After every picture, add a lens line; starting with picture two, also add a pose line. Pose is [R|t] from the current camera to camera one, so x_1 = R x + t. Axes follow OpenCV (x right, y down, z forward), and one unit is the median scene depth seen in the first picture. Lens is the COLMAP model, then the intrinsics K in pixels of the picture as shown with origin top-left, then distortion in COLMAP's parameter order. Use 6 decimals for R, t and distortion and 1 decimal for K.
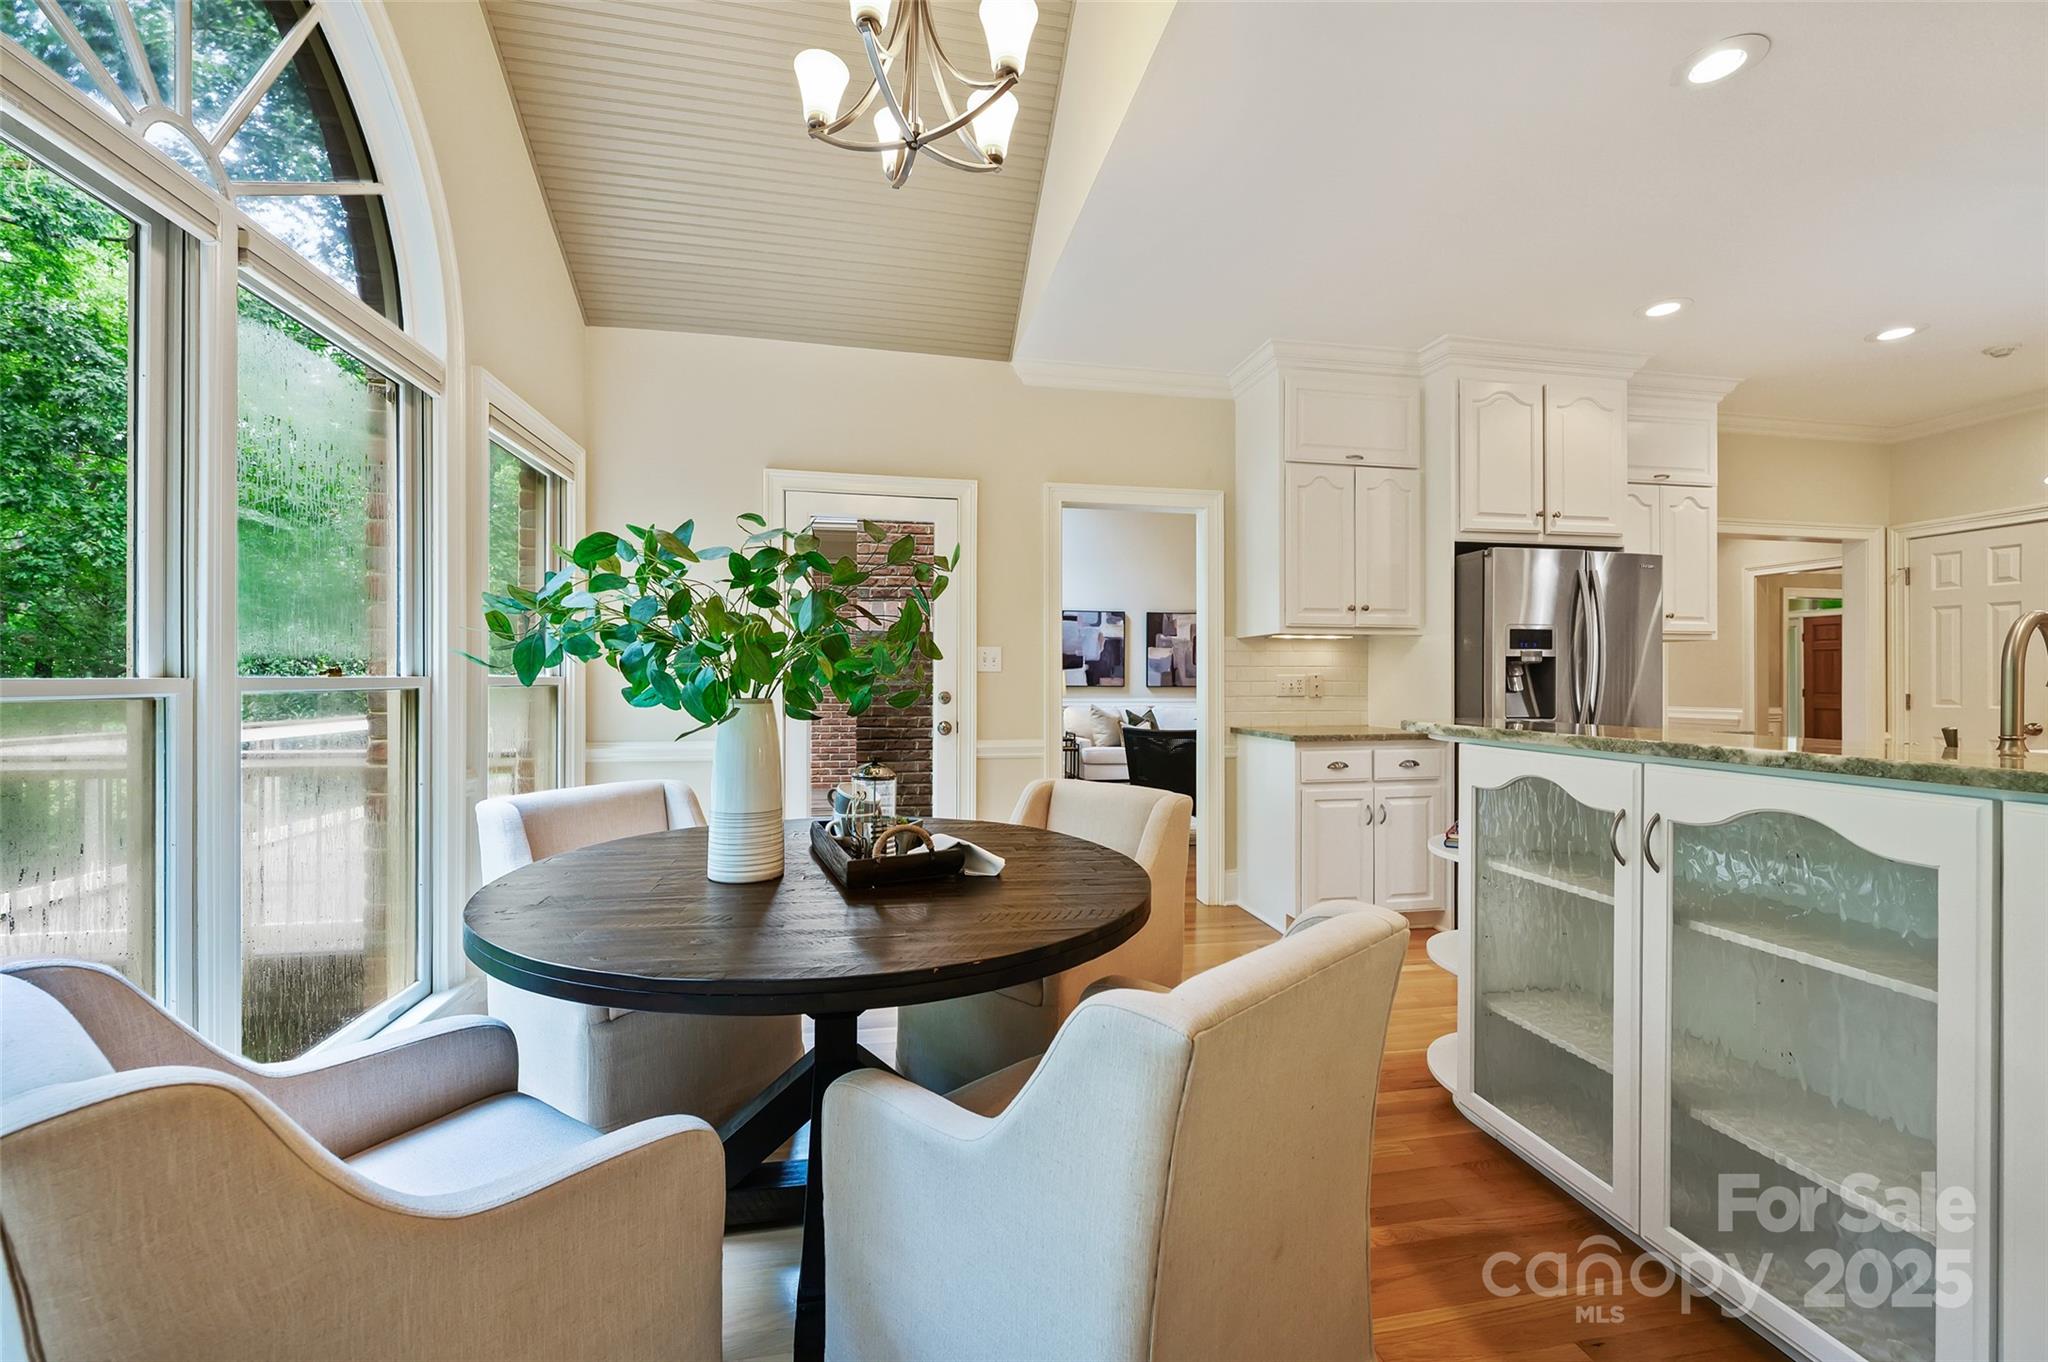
lens RADIAL K [[820.8, 0, 1026.9], [0, 820.8, 681.7], [0, 0, 1]] dist [-0.002977, 0.000021]
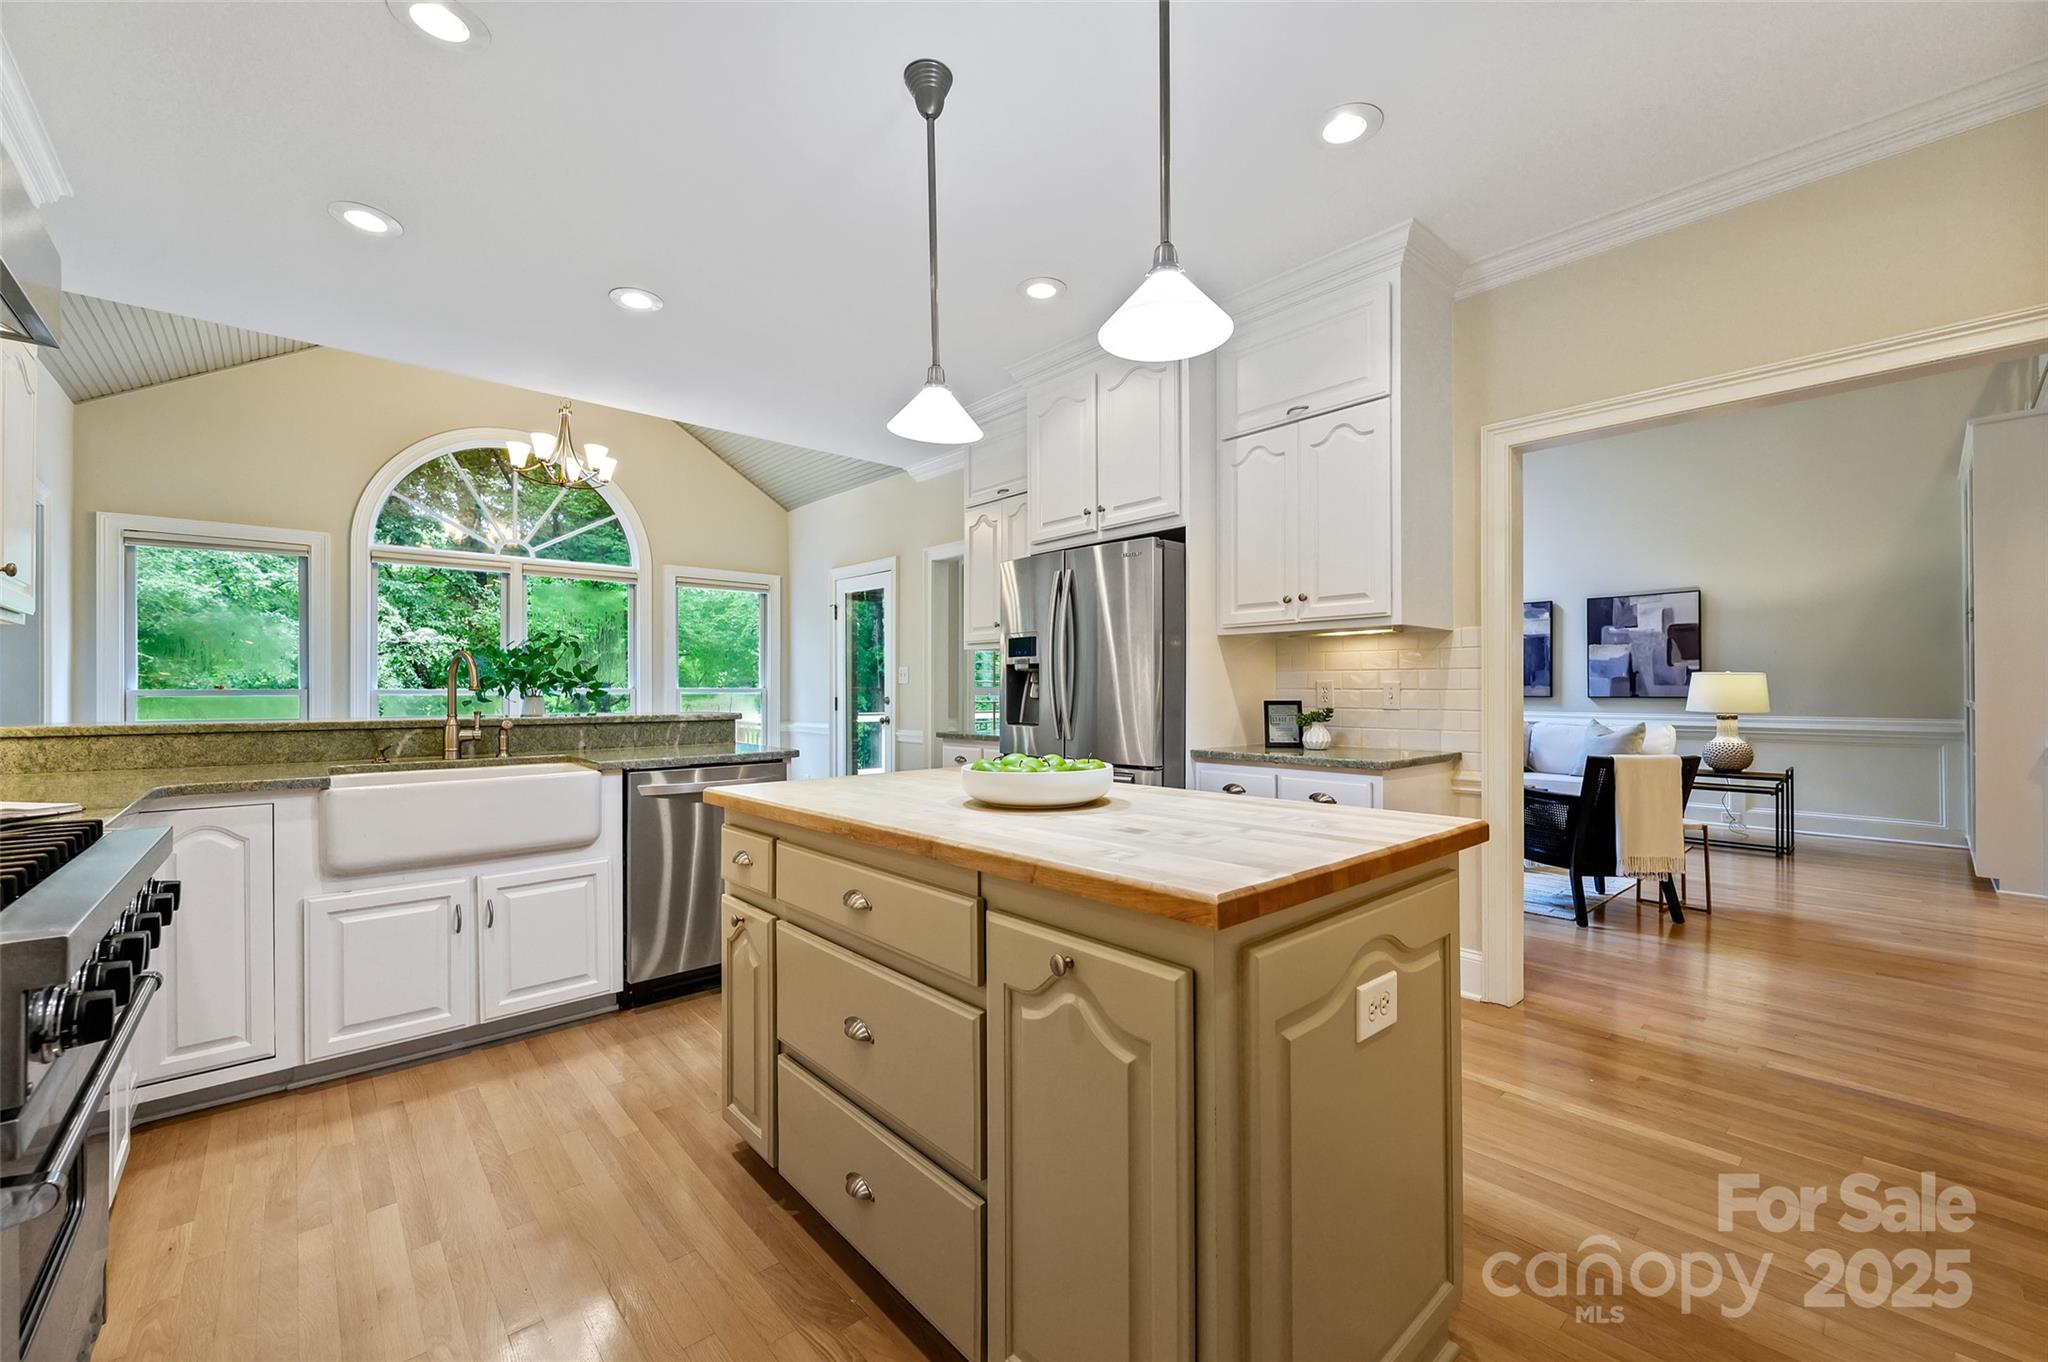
lens RADIAL K [[820.8, 0, 1024.8], [0, 820.8, 688.4], [0, 0, 1]] dist [-0.002977, 0.000021]
pose [[0.514259, -0.004406, -0.857623, 1.270147], [-0.000019, 0.999987, -0.005149, 0.004216], [0.857635, 0.002664, 0.514252, 0.407261]]
